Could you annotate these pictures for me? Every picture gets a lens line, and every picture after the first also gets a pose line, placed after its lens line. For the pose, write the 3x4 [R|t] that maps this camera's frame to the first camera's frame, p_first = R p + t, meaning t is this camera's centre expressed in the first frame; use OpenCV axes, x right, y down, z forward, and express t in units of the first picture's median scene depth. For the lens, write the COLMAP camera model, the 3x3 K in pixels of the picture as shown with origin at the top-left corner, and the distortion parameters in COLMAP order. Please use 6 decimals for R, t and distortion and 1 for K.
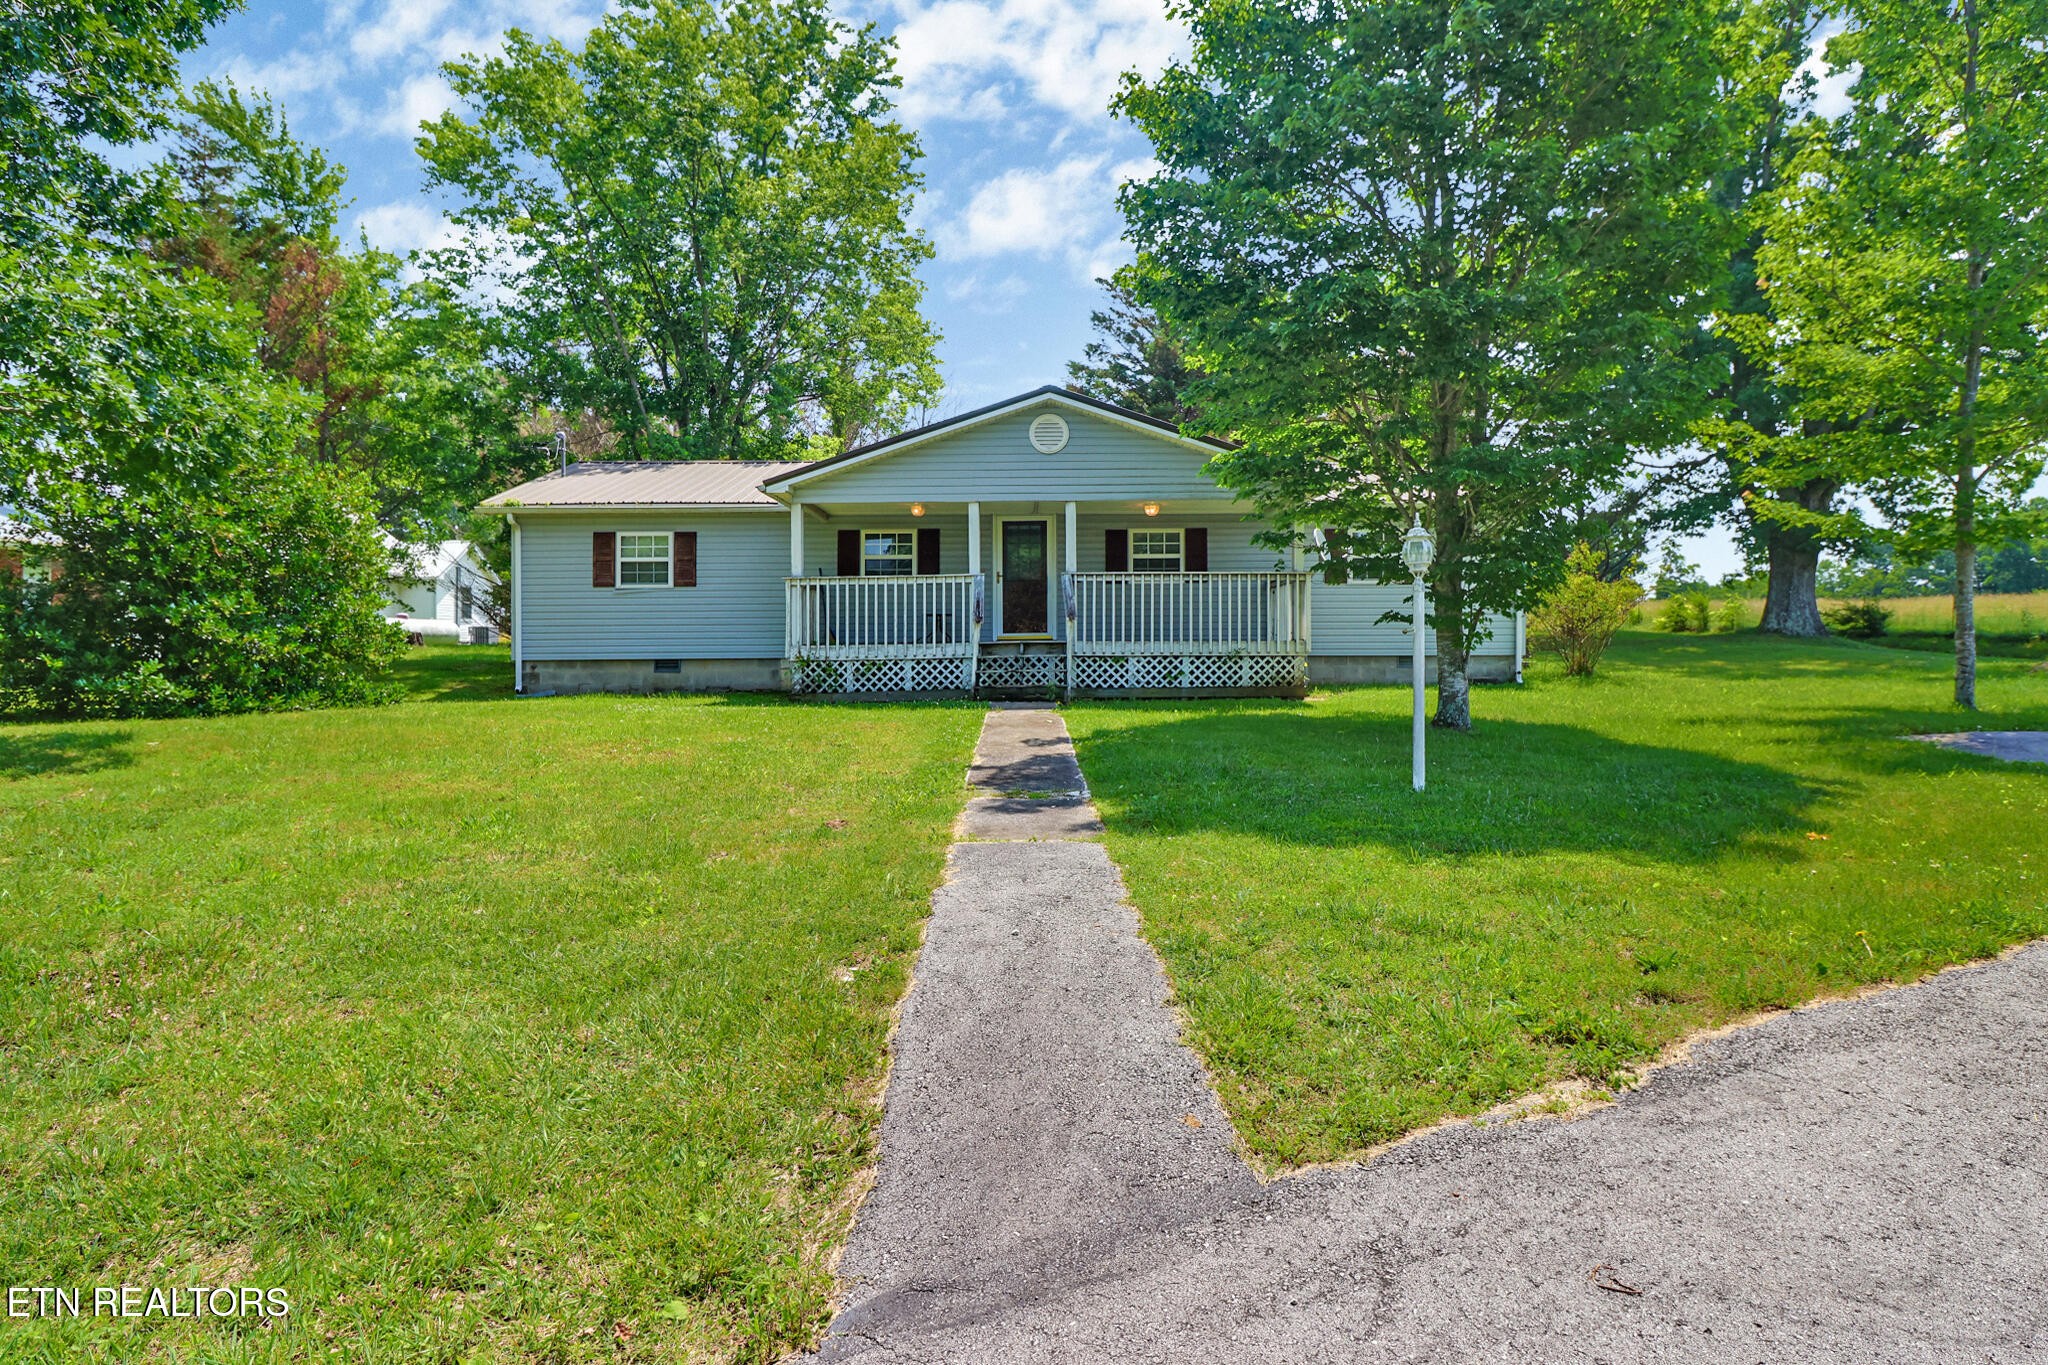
lens RADIAL K [[994.3, 0, 1024.0], [0, 994.3, 682.5], [0, 0, 1]] dist [0.000912, 0.000071]
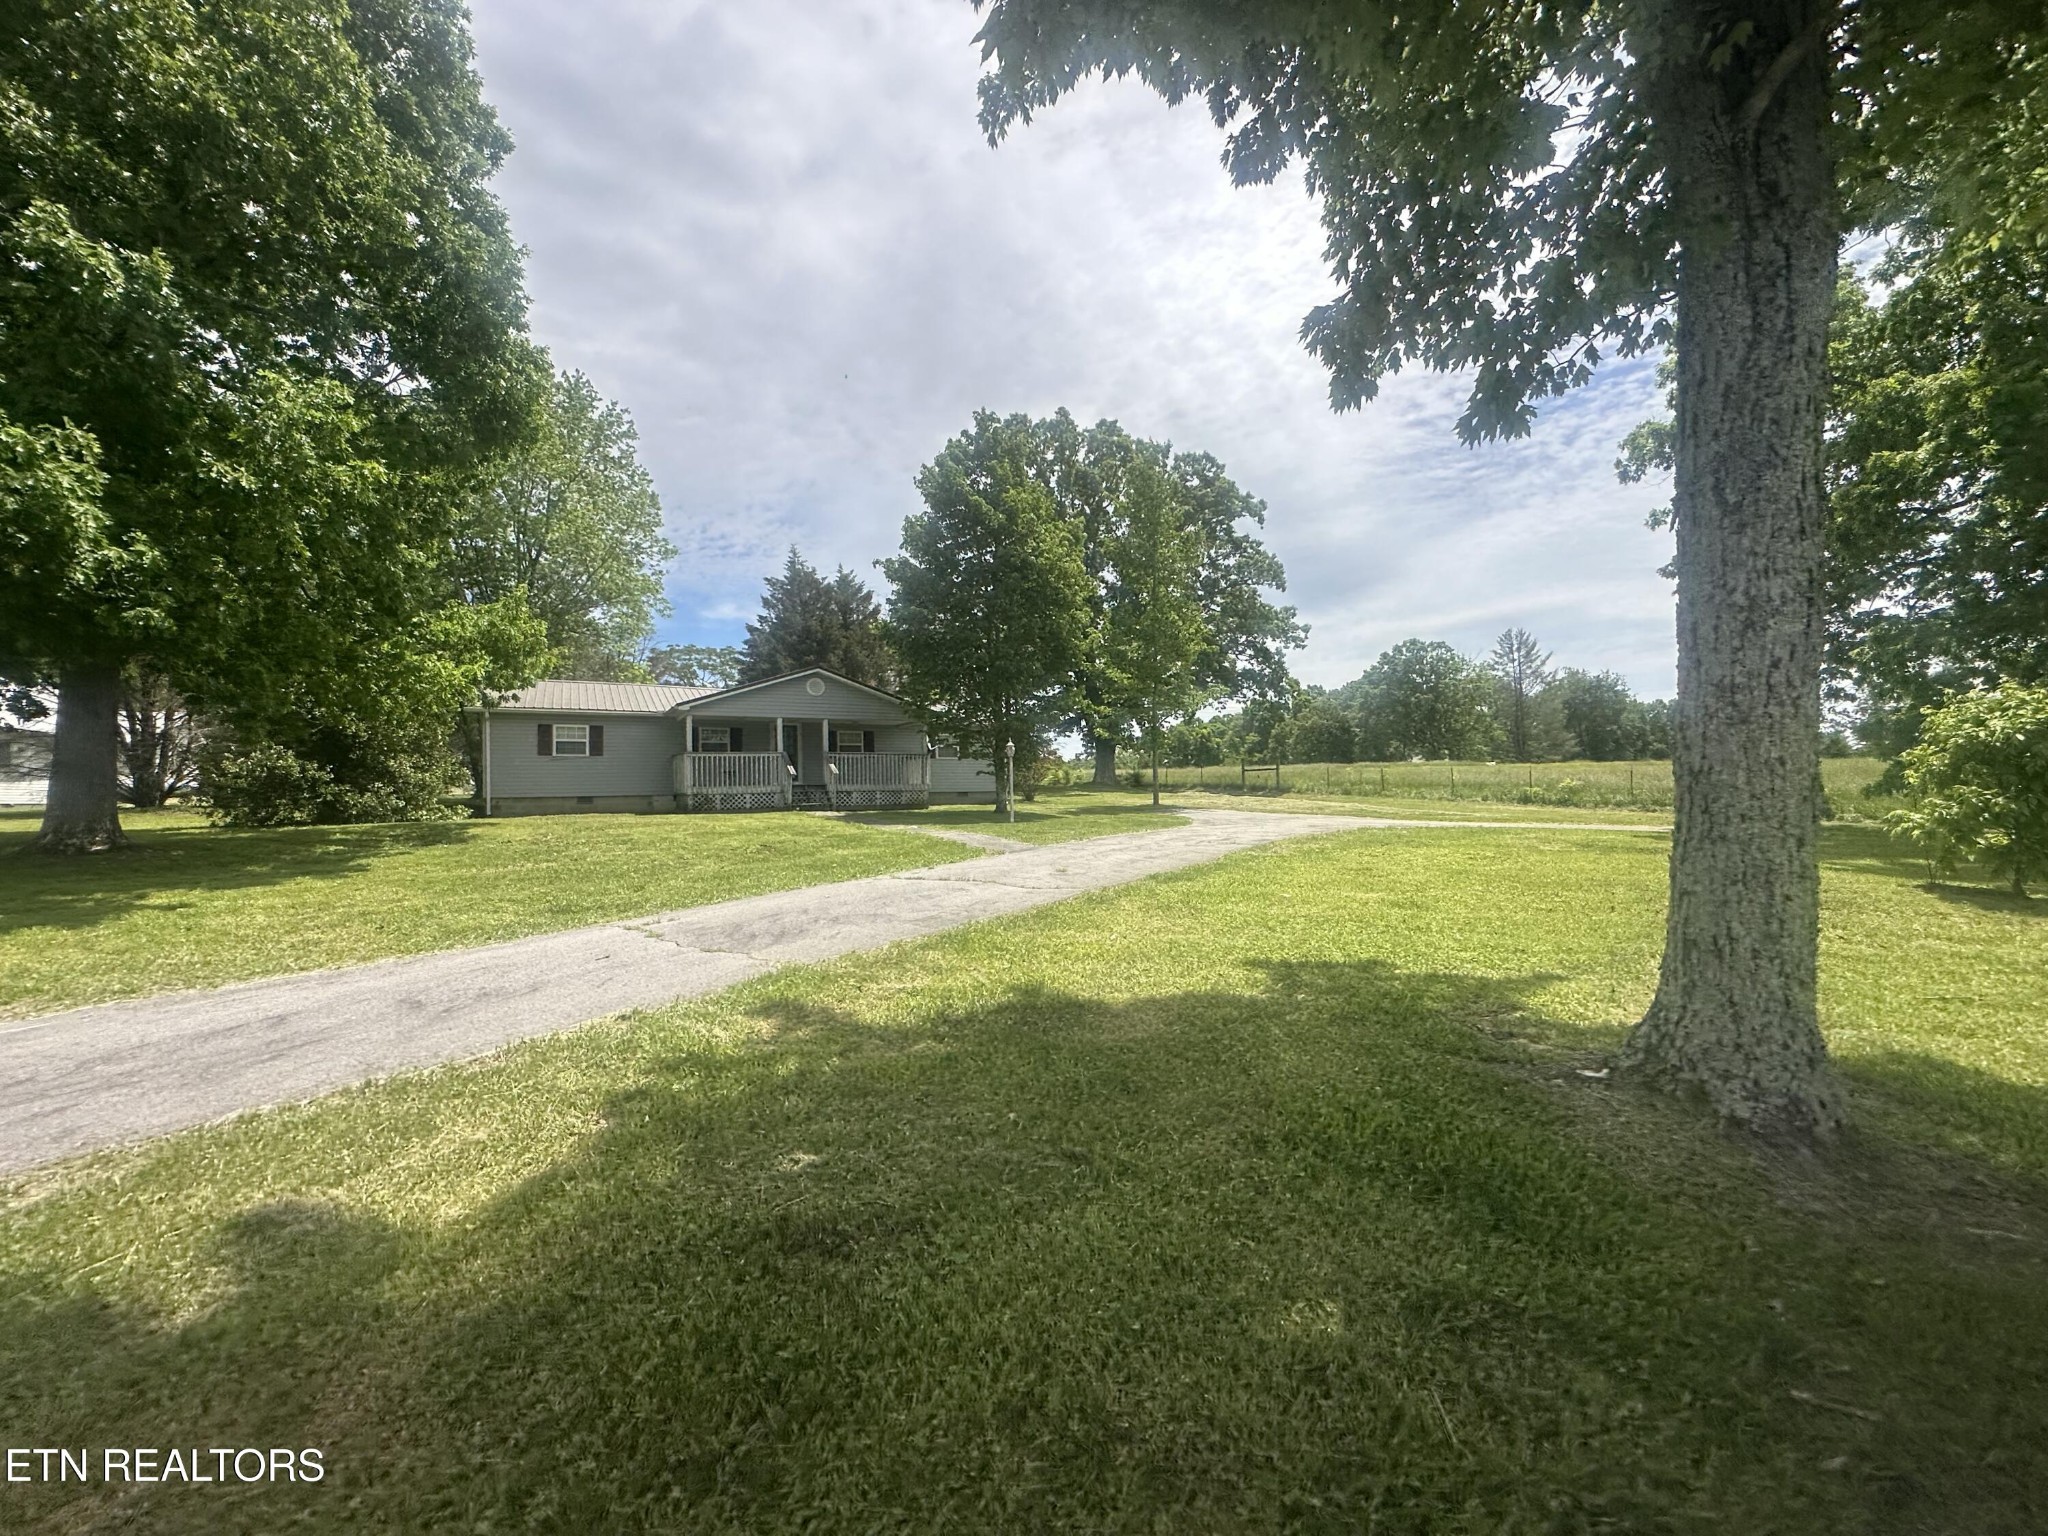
lens RADIAL K [[770.6, 0, 1024.0], [0, 770.6, 768.0], [0, 0, 1]] dist [0.001058, -0.000089]
pose [[0.861901, 0.009271, 0.506991, -0.379847], [0.035212, 0.996325, -0.078081, 0.061509], [-0.505852, 0.085151, 0.858407, -0.590050]]
